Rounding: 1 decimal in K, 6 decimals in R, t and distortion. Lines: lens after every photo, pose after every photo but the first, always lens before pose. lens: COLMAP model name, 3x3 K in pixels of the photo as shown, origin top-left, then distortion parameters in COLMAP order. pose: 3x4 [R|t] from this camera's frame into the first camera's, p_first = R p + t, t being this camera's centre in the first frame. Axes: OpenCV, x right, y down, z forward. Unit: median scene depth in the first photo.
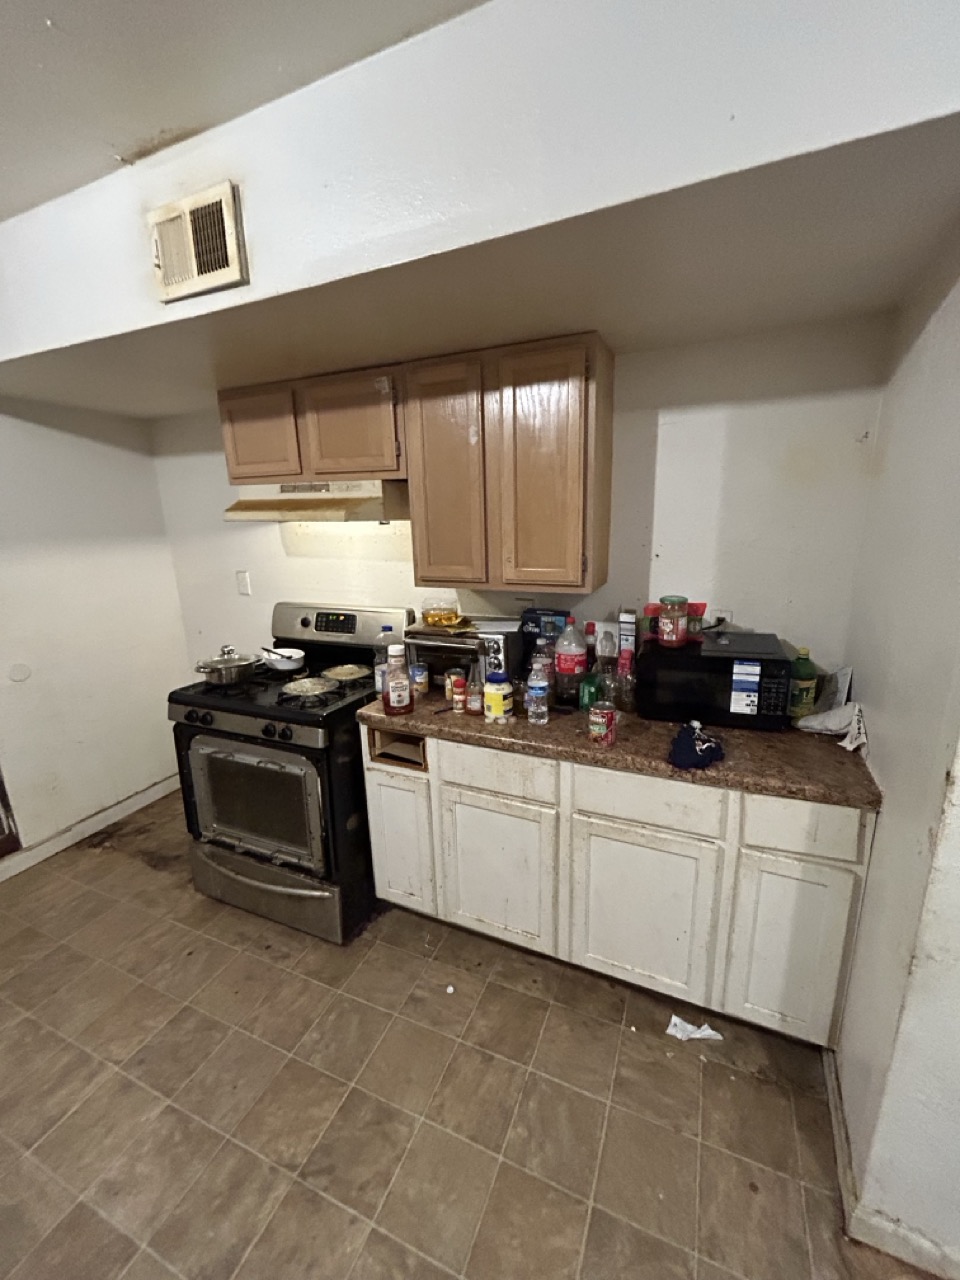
lens RADIAL K [[522.3, 0, 479.3], [0, 522.3, 638.1], [0, 0, 1]] dist [0.001636, 0.000068]
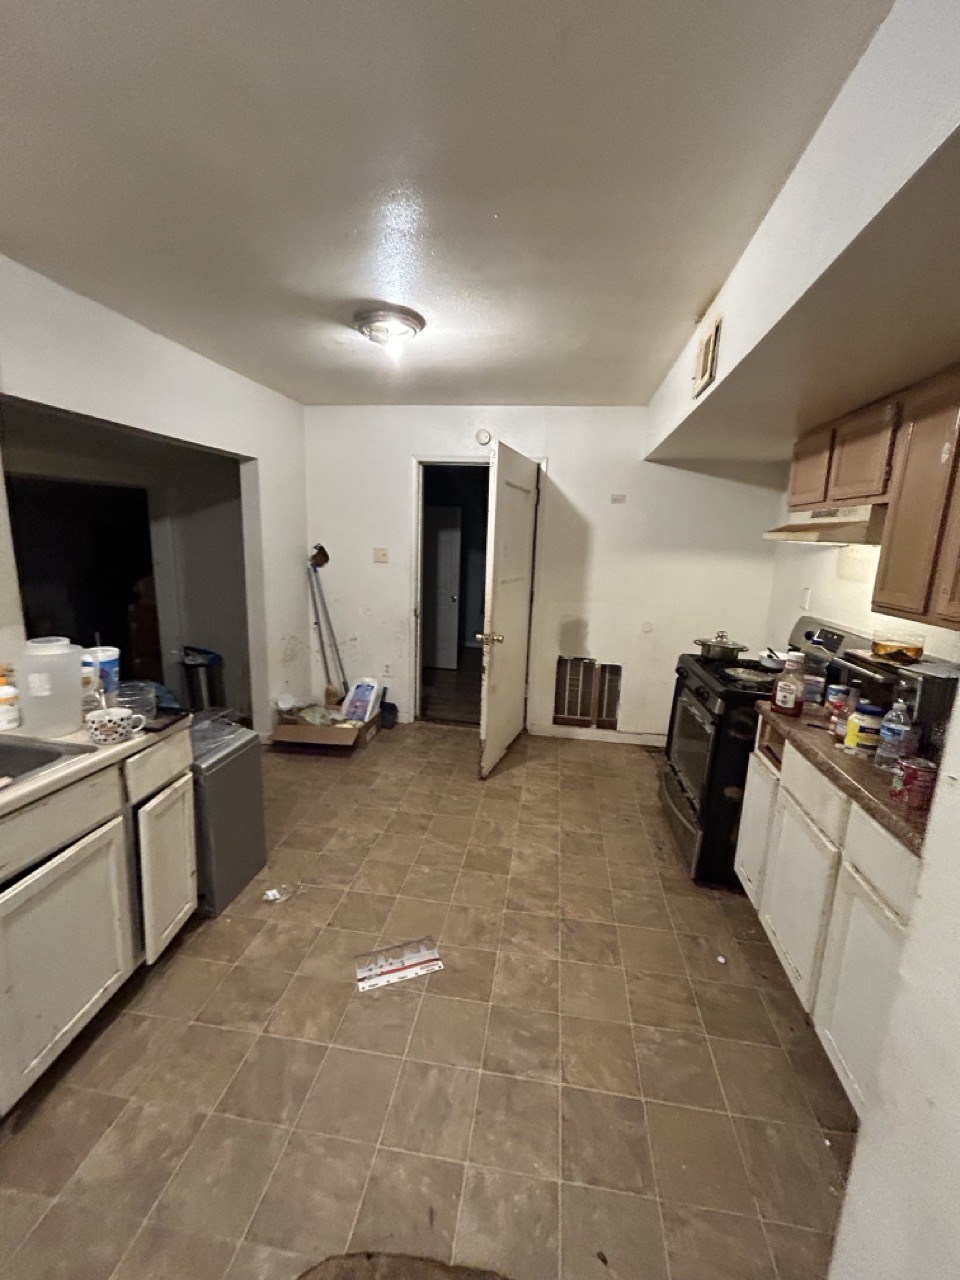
lens RADIAL K [[522.3, 0, 480.6], [0, 522.3, 636.3], [0, 0, 1]] dist [0.001636, 0.000068]
pose [[0.257532, 0.213341, -0.942424, 0.677679], [-0.278661, 0.950281, 0.138971, 0.014271], [0.925216, 0.226828, 0.304178, 0.041419]]
